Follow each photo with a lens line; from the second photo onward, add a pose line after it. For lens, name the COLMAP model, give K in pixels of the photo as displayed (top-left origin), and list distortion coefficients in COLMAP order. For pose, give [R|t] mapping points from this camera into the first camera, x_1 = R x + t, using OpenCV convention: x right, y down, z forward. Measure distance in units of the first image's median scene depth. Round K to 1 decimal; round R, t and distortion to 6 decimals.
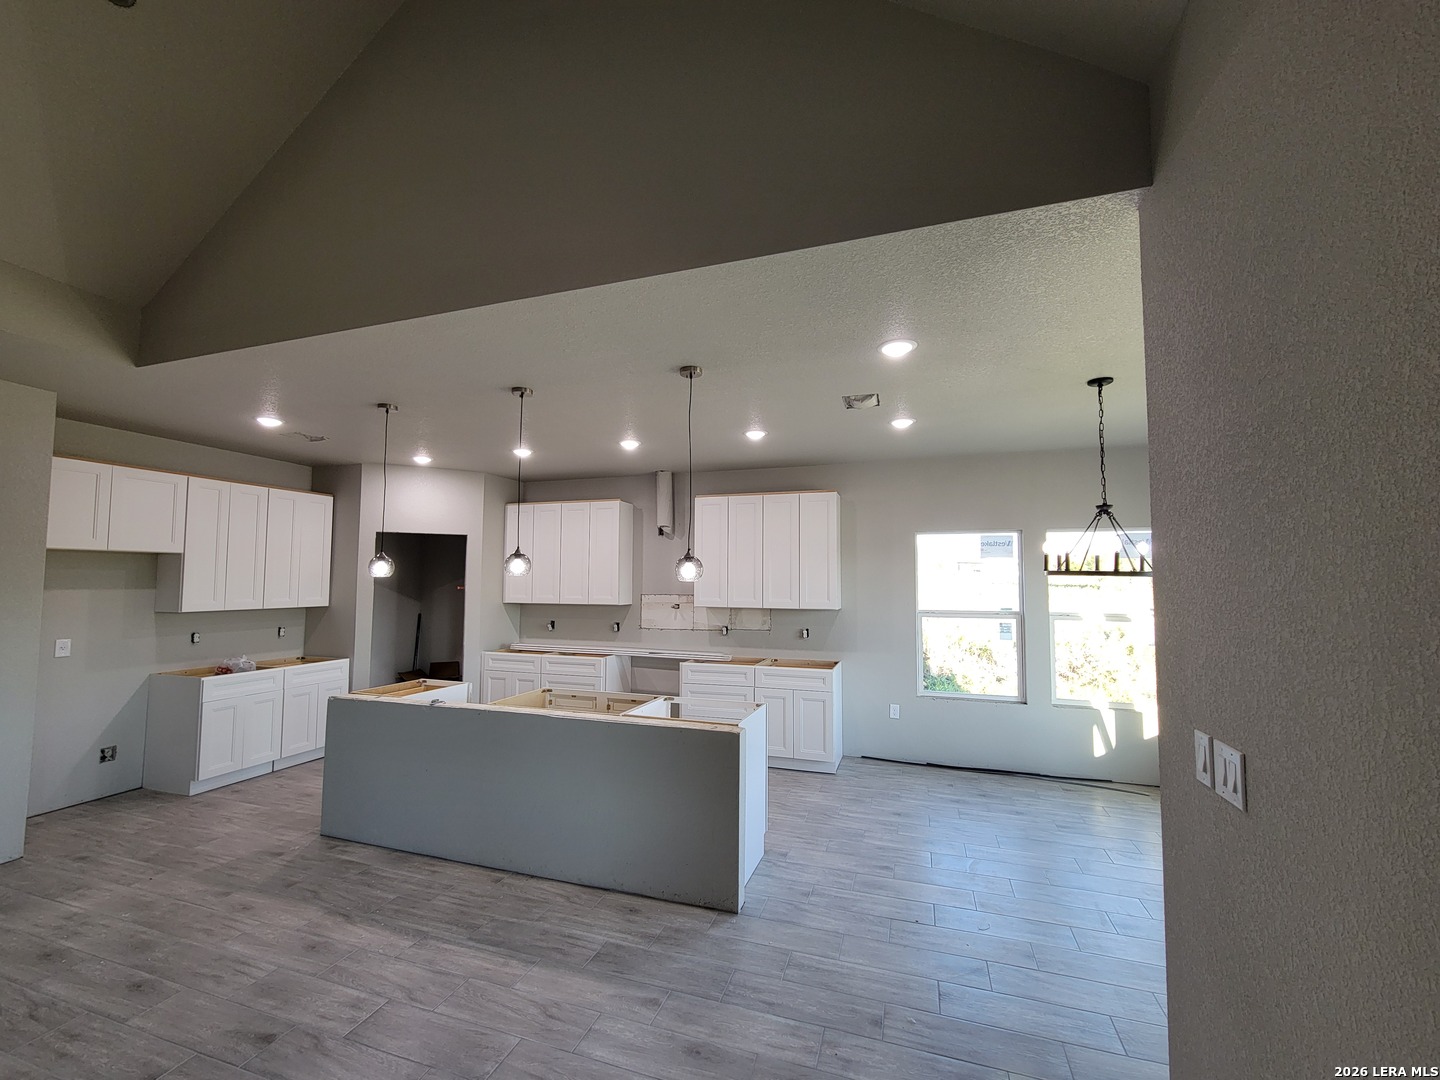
lens RADIAL K [[589.8, 0, 716.3], [0, 589.8, 548.4], [0, 0, 1]] dist [-0.001193, 0.001128]
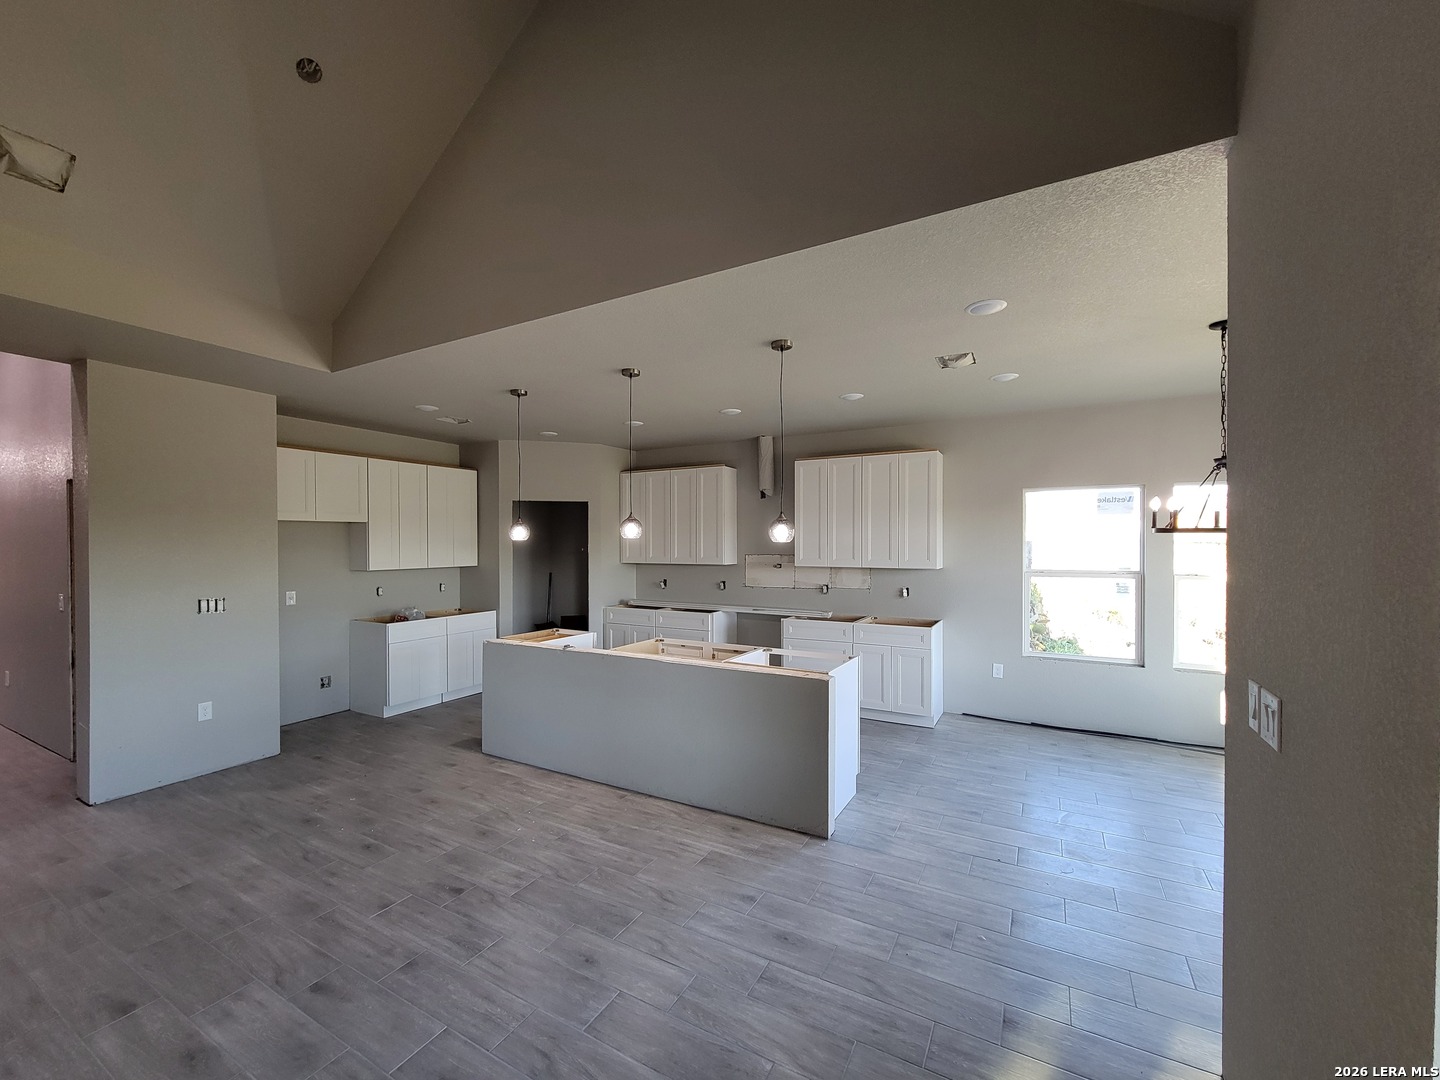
lens RADIAL K [[589.8, 0, 715.7], [0, 589.8, 547.5], [0, 0, 1]] dist [-0.001193, 0.001128]
pose [[0.982311, -0.006140, -0.187159, 0.031580], [0.018275, 0.997835, 0.063183, -0.004327], [0.186365, -0.065486, 0.980296, -0.075819]]
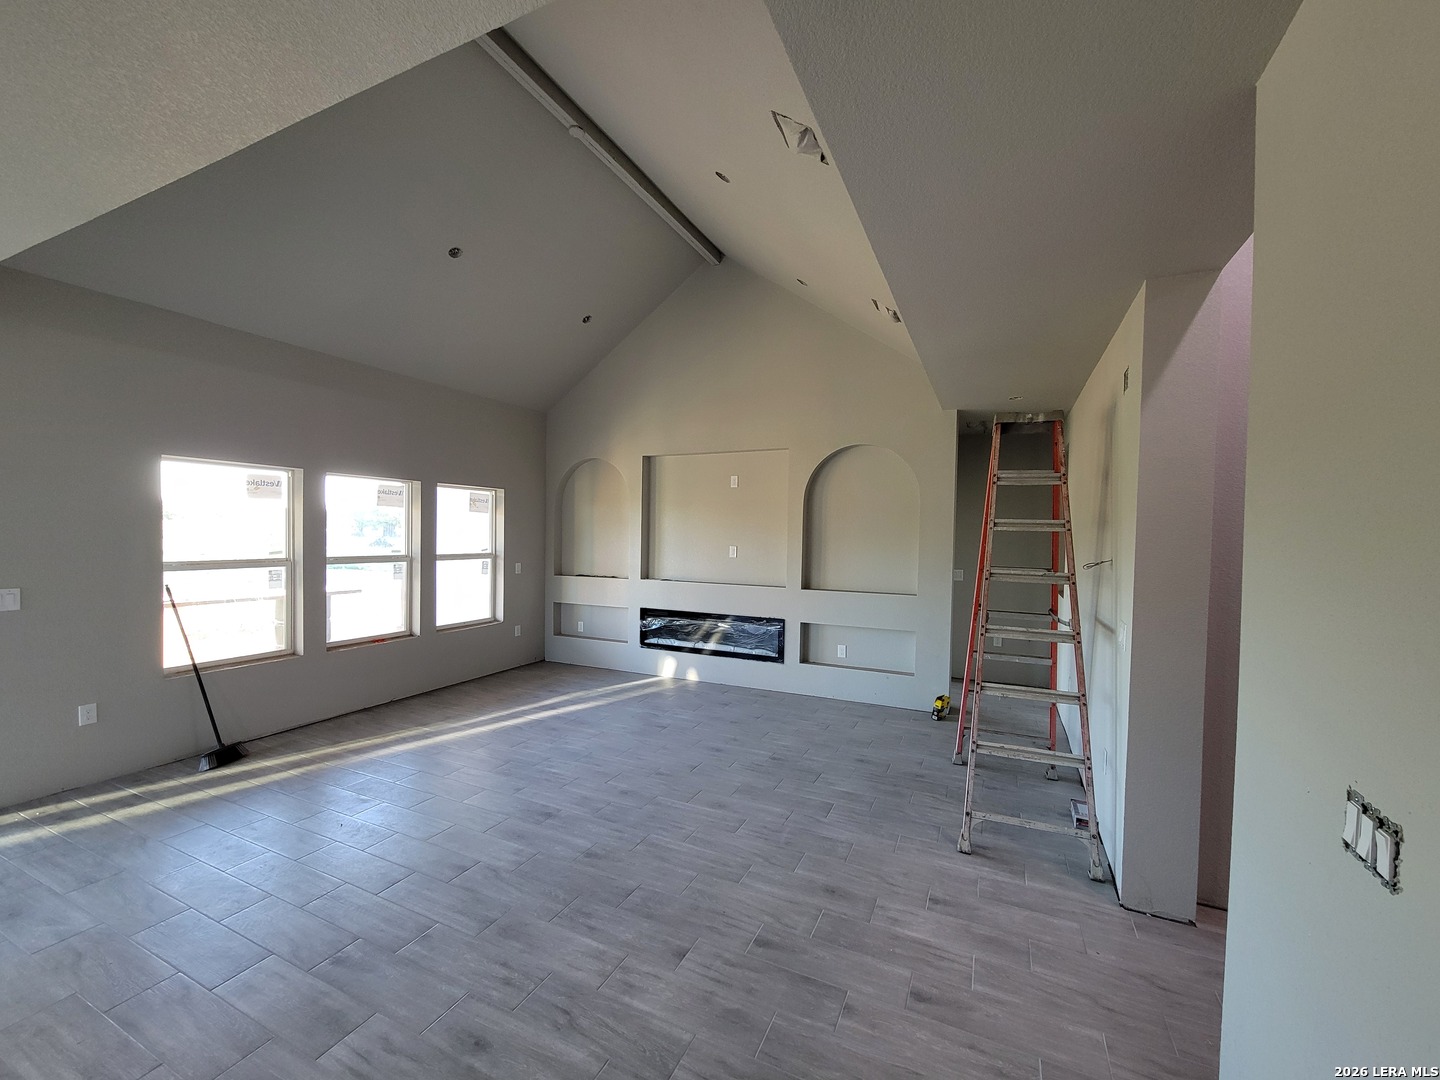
lens RADIAL K [[589.8, 0, 713.8], [0, 589.8, 548.3], [0, 0, 1]] dist [-0.001193, 0.001128]
pose [[-0.992281, -0.024467, 0.121573, -0.878469], [-0.028213, 0.999176, -0.029188, 0.053762], [-0.120759, -0.032392, -0.992153, 1.133285]]
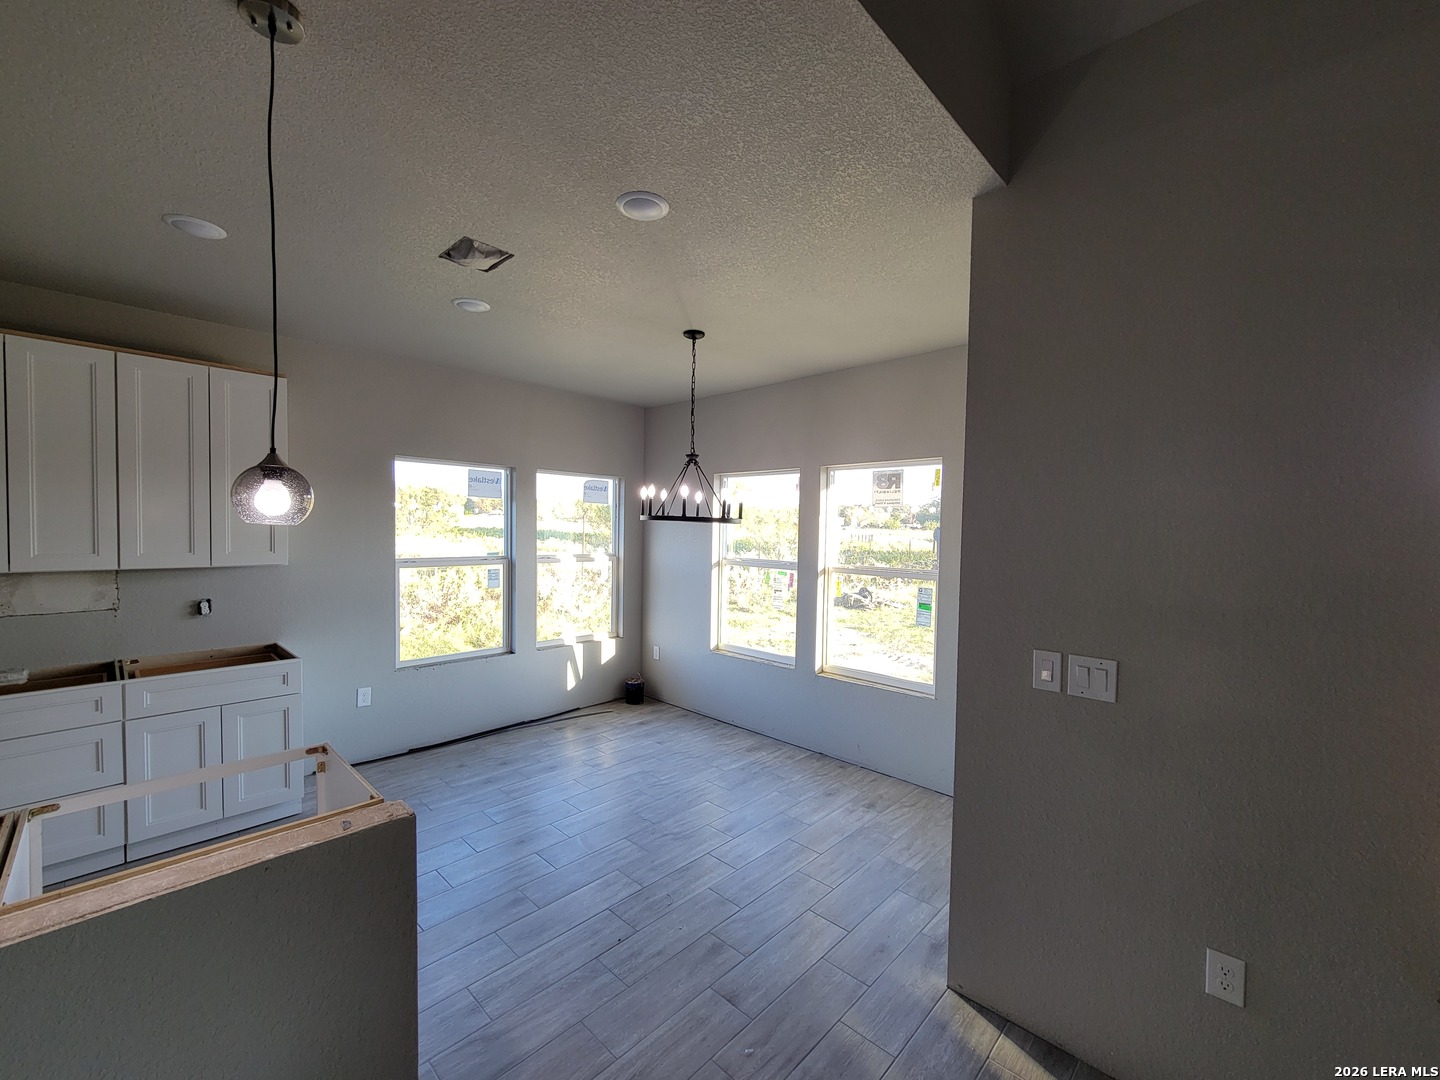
lens RADIAL K [[589.8, 0, 716.2], [0, 589.8, 548.9], [0, 0, 1]] dist [-0.001193, 0.001128]
pose [[0.429673, -0.031653, 0.902430, -0.250698], [-0.064277, 0.995778, 0.065531, 0.020247], [-0.900694, -0.086162, 0.425824, 0.440160]]
